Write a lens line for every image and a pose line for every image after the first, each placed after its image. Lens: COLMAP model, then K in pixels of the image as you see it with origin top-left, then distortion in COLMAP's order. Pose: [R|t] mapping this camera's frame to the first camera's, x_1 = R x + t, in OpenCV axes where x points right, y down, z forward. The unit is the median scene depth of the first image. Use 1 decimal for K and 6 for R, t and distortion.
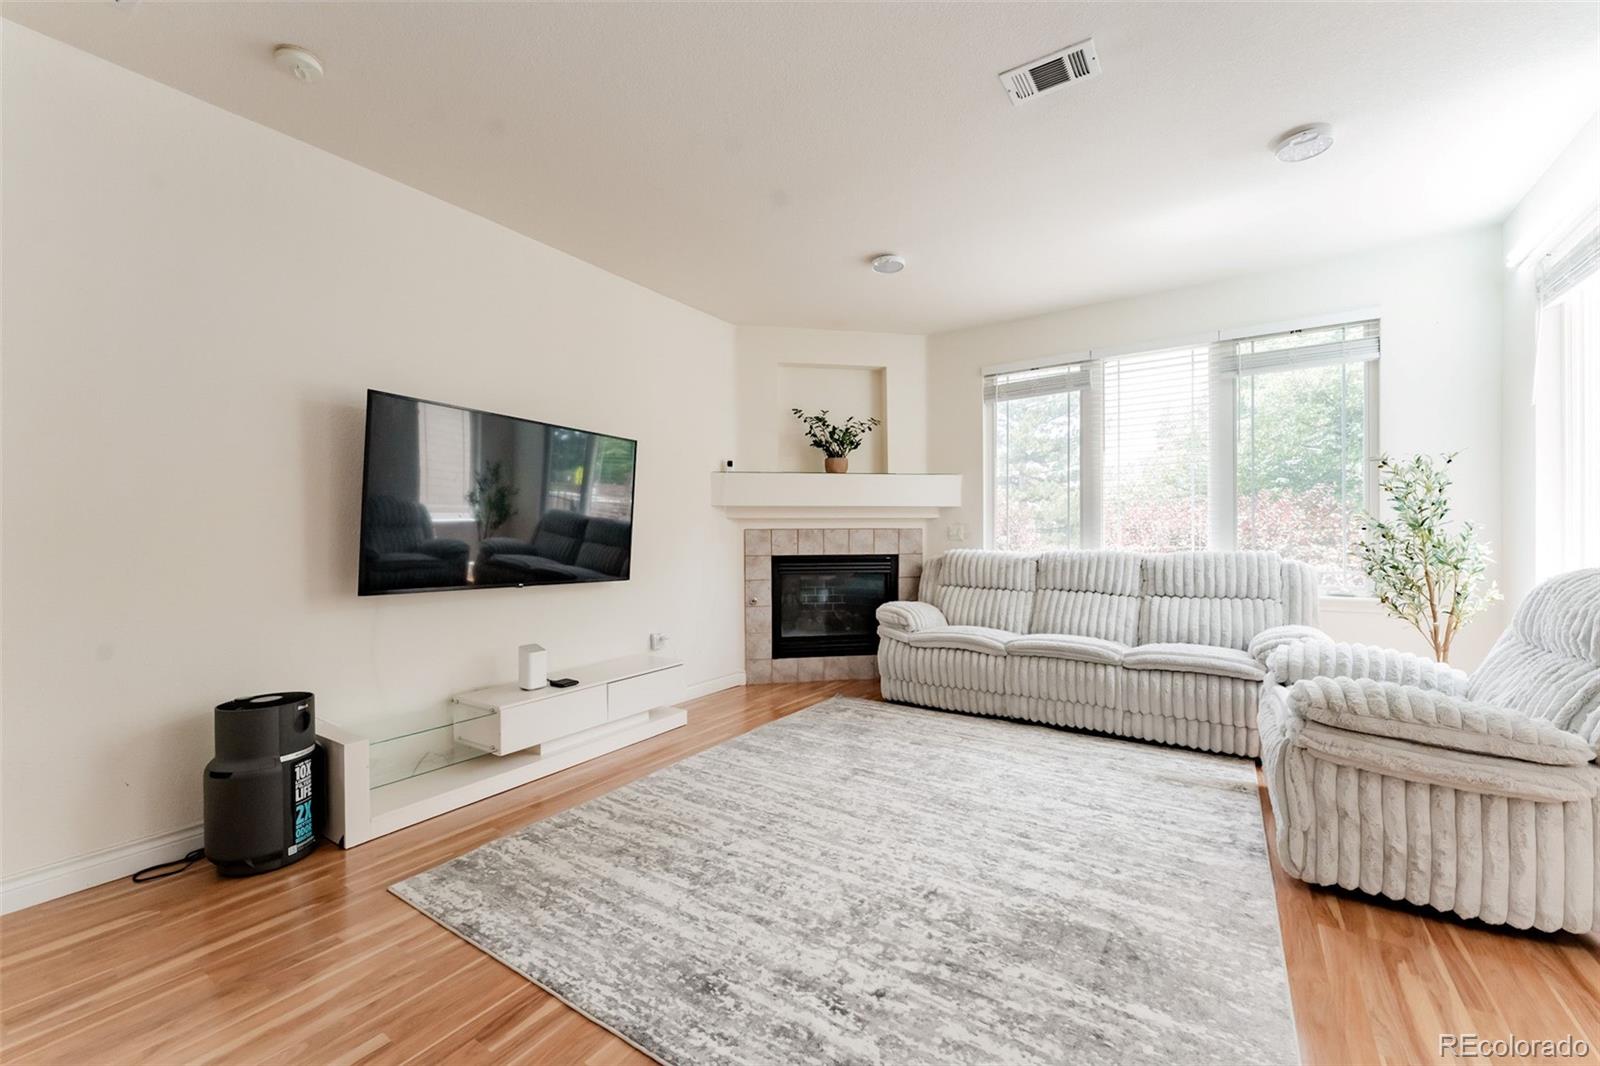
lens RADIAL K [[640.7, 0, 791.8], [0, 640.7, 536.6], [0, 0, 1]] dist [0.000532, -0.000378]
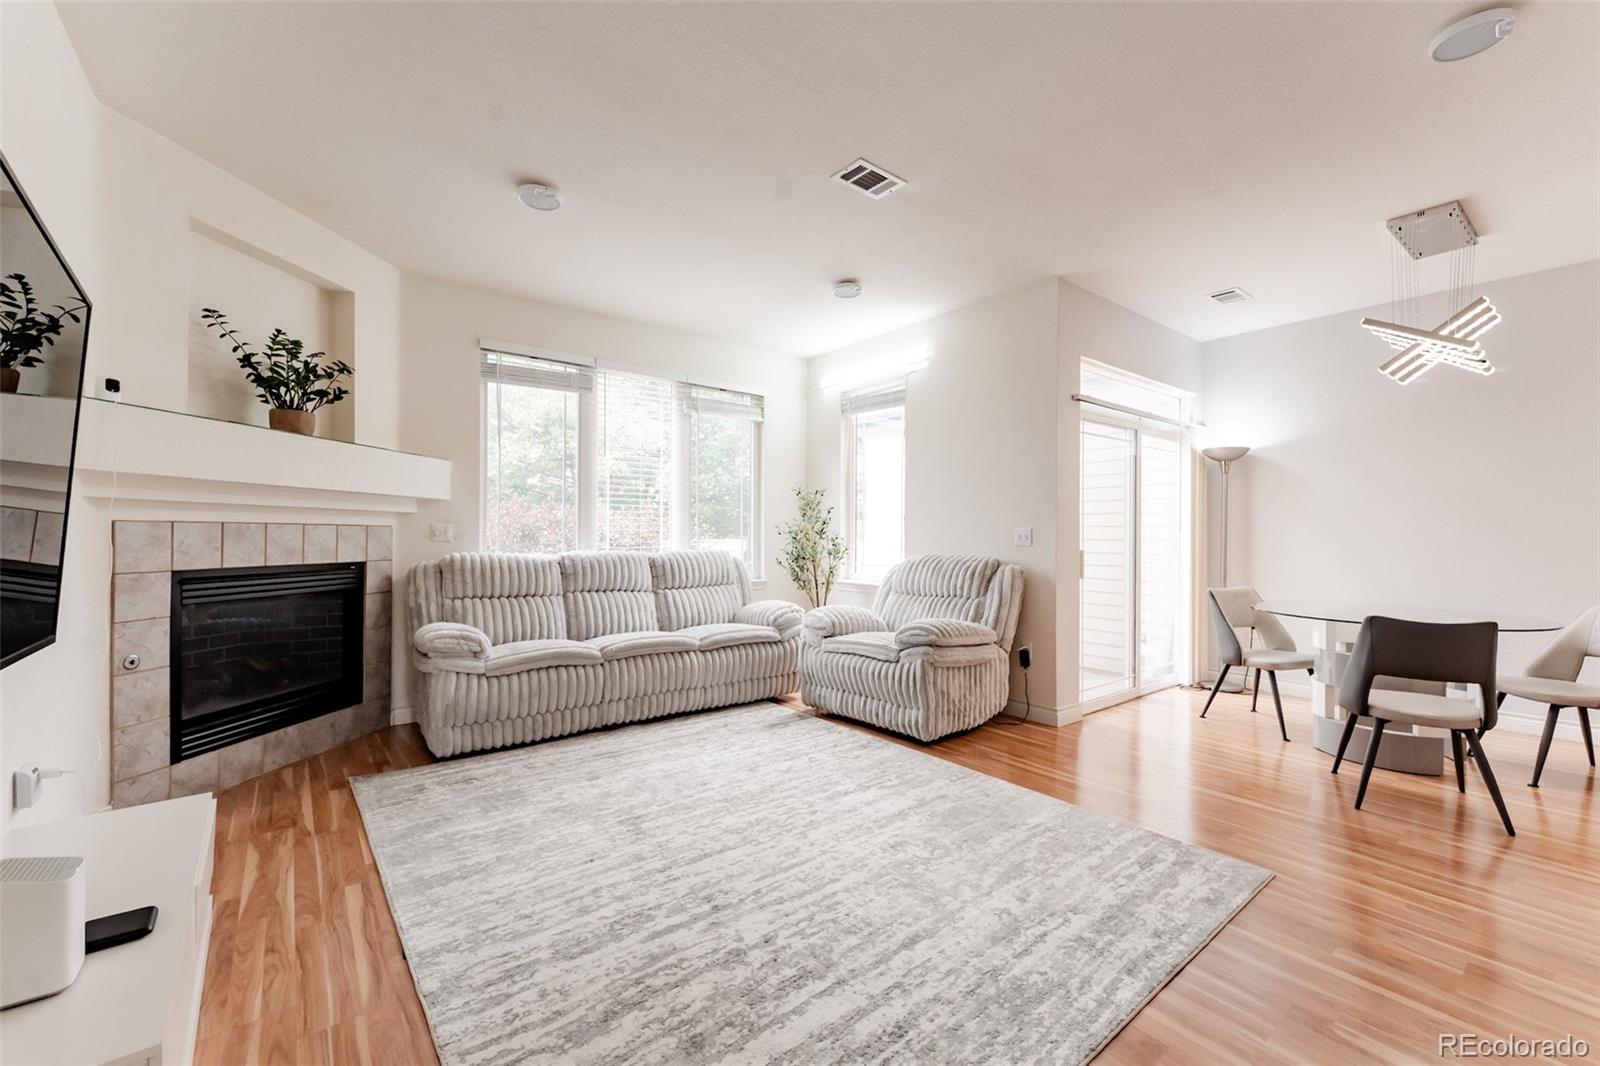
lens RADIAL K [[661.3, 0, 792.9], [0, 661.3, 530.8], [0, 0, 1]] dist [0.000975, -0.000352]
pose [[0.288444, 0.013784, 0.957398, -0.879703], [-0.004686, 0.999905, -0.012984, 0.002138], [-0.957485, -0.000742, 0.288481, 0.740503]]
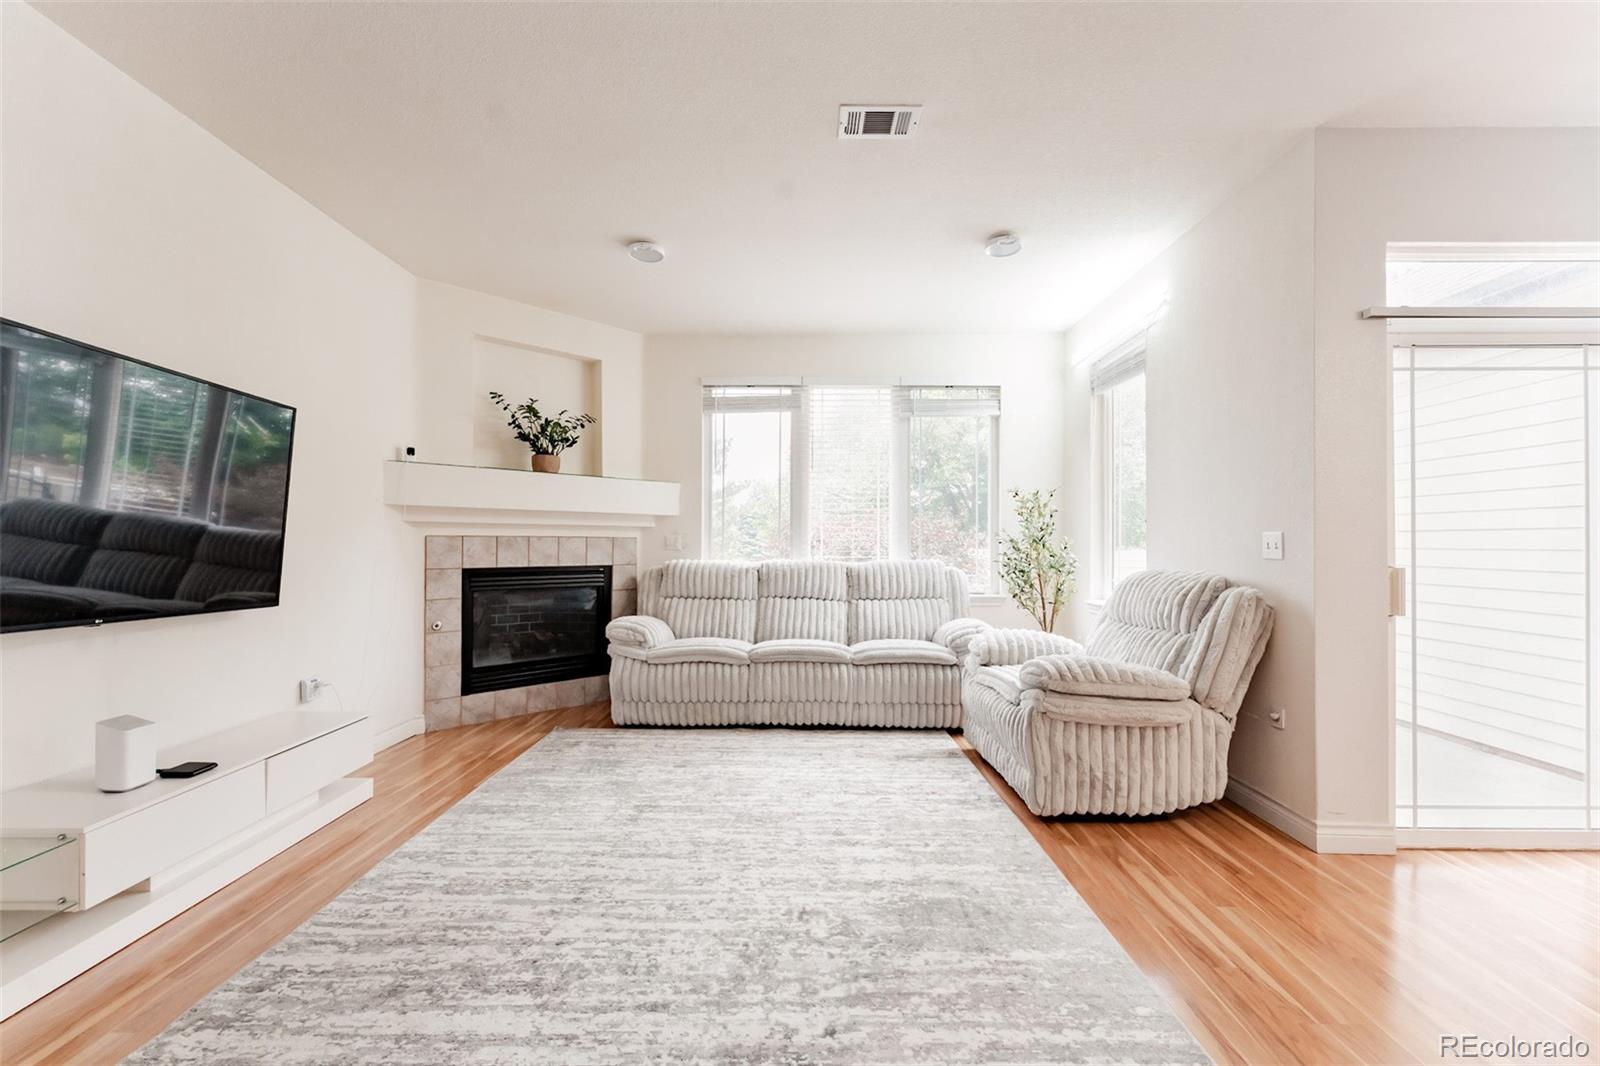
lens RADIAL K [[659.1, 0, 792.3], [0, 659.1, 536.6], [0, 0, 1]] dist [0.002139, -0.000459]
pose [[0.830792, 0.014651, 0.556390, -0.321960], [-0.006456, 0.999840, -0.016689, 0.001512], [-0.556545, 0.010273, 0.830754, 0.152700]]
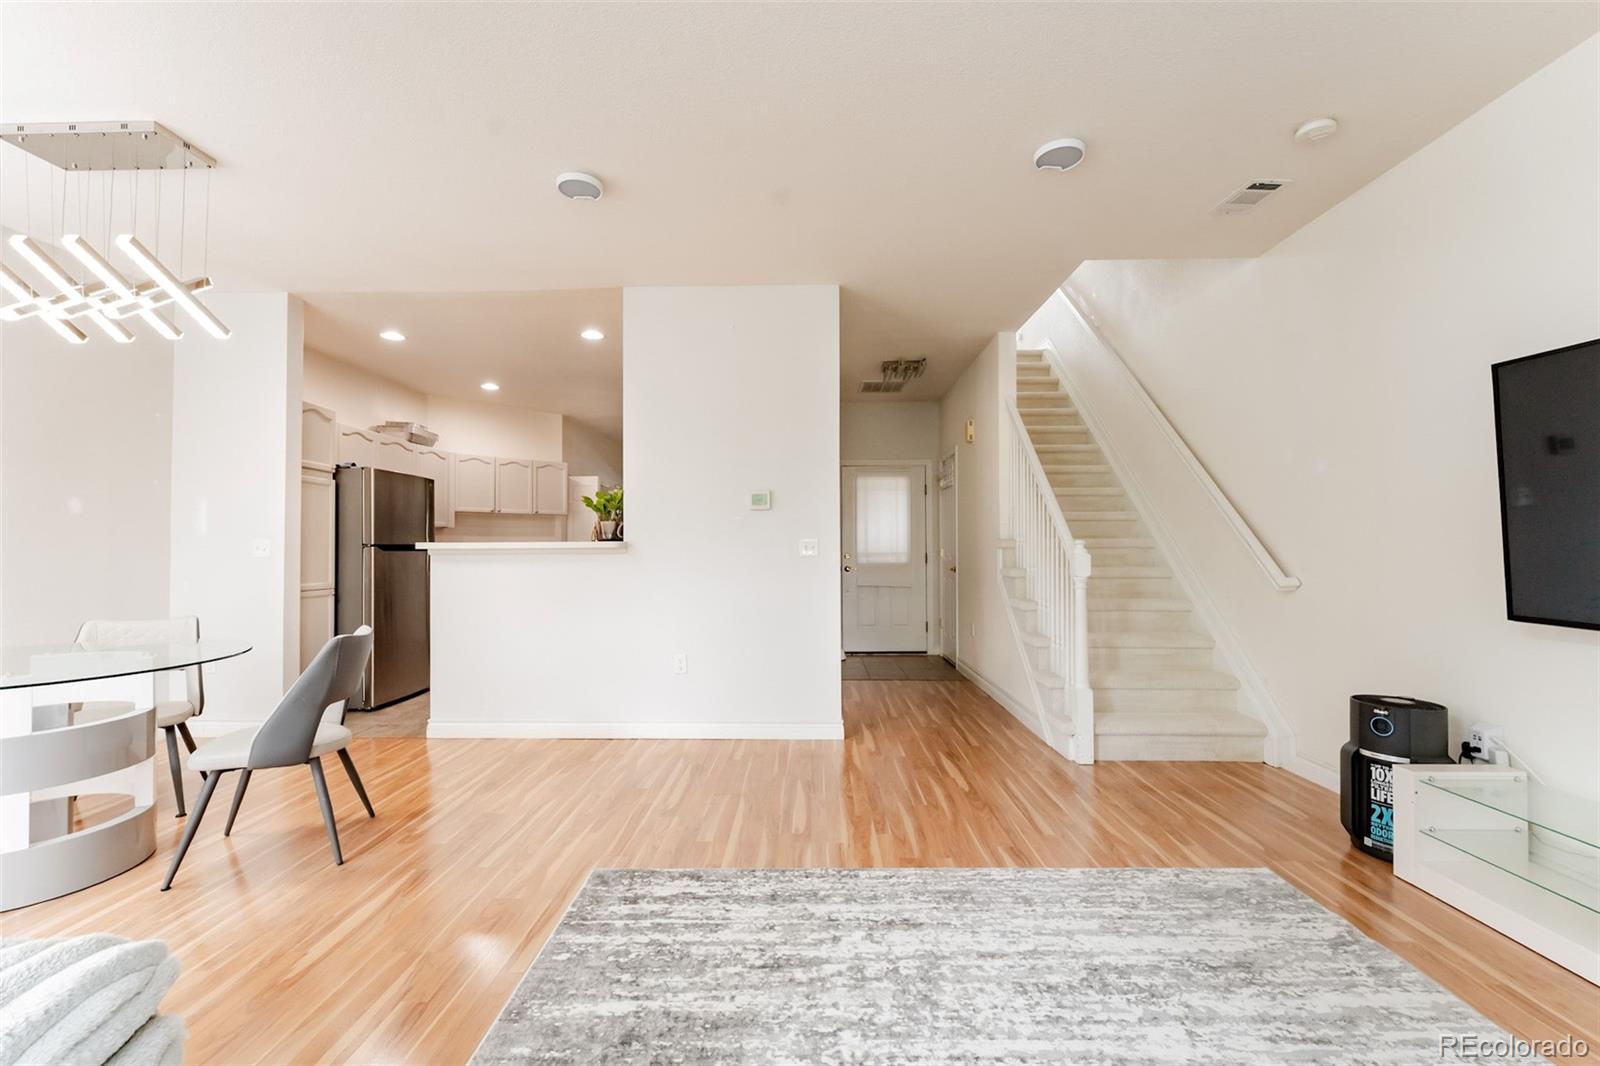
lens RADIAL K [[655.4, 0, 799.7], [0, 655.4, 539.1], [0, 0, 1]] dist [-0.000544, -0.000074]
pose [[-0.829690, 0.000413, -0.558224, 0.606066], [0.005792, 0.999952, -0.007868, -0.008214], [0.558194, -0.009761, -0.829653, 1.379544]]
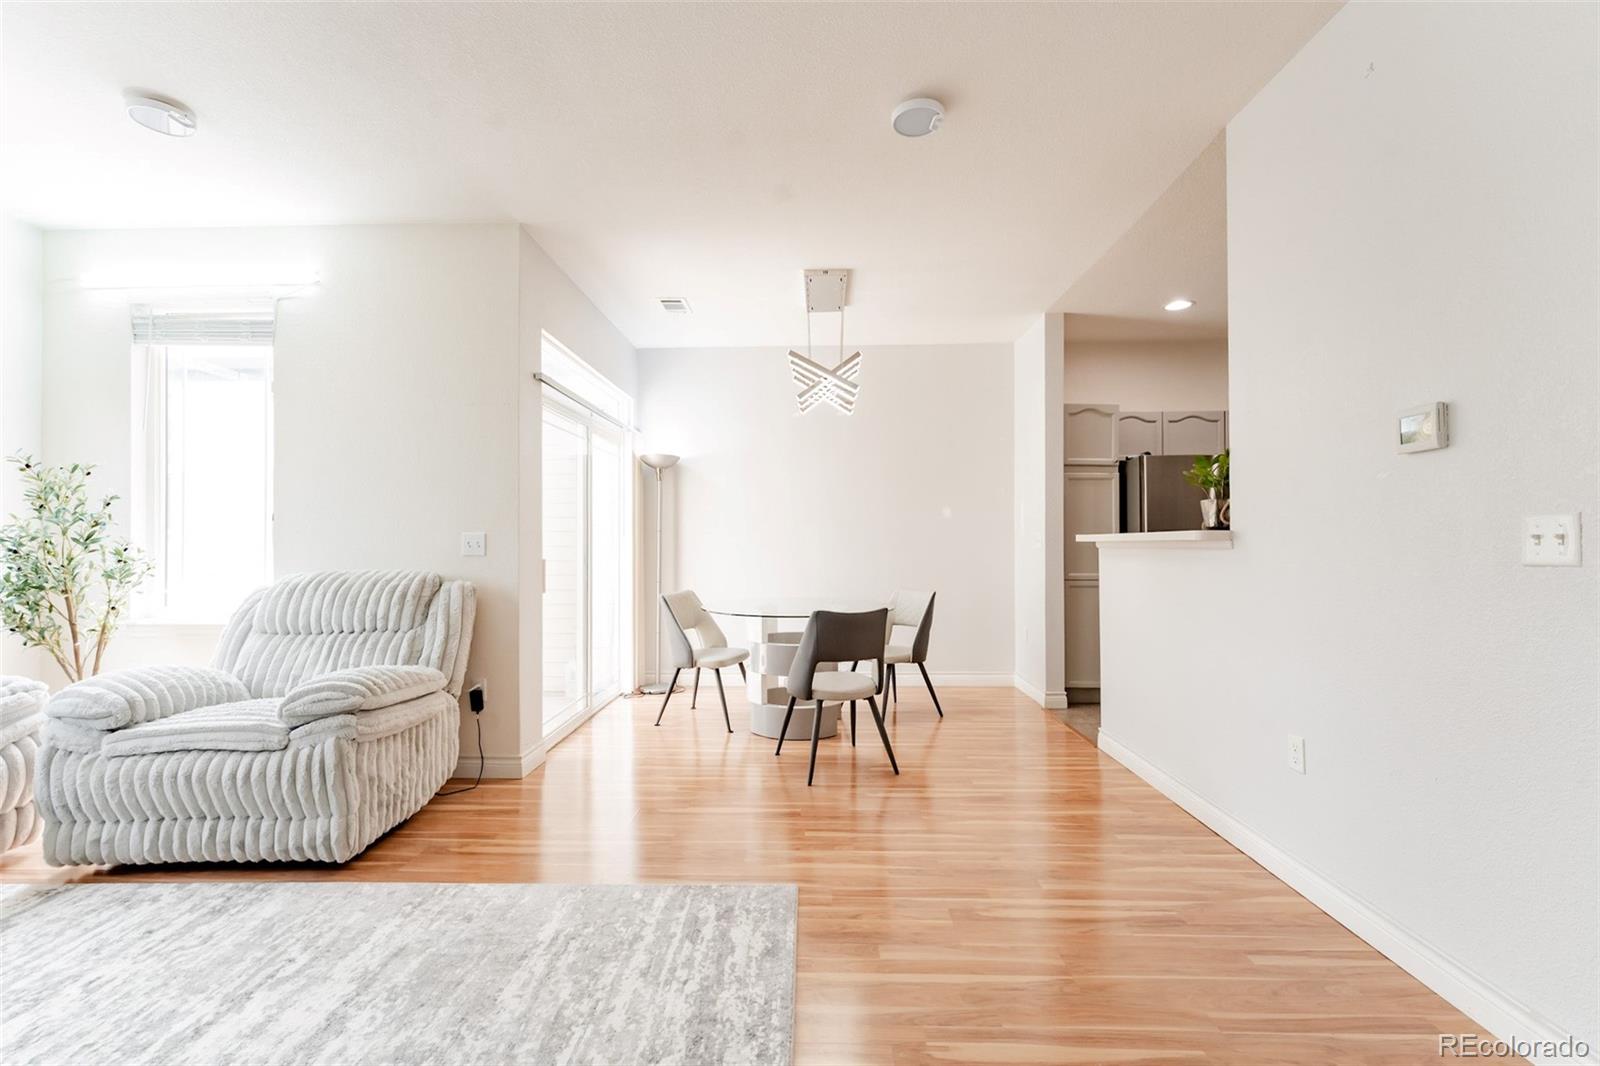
lens RADIAL K [[676.1, 0, 805.8], [0, 676.1, 537.7], [0, 0, 1]] dist [0.000796, -0.000202]
pose [[-0.560631, 0.012832, 0.827967, -0.548503], [0.009161, 0.999915, -0.009294, -0.001953], [-0.828015, 0.002374, -0.560700, 0.881984]]
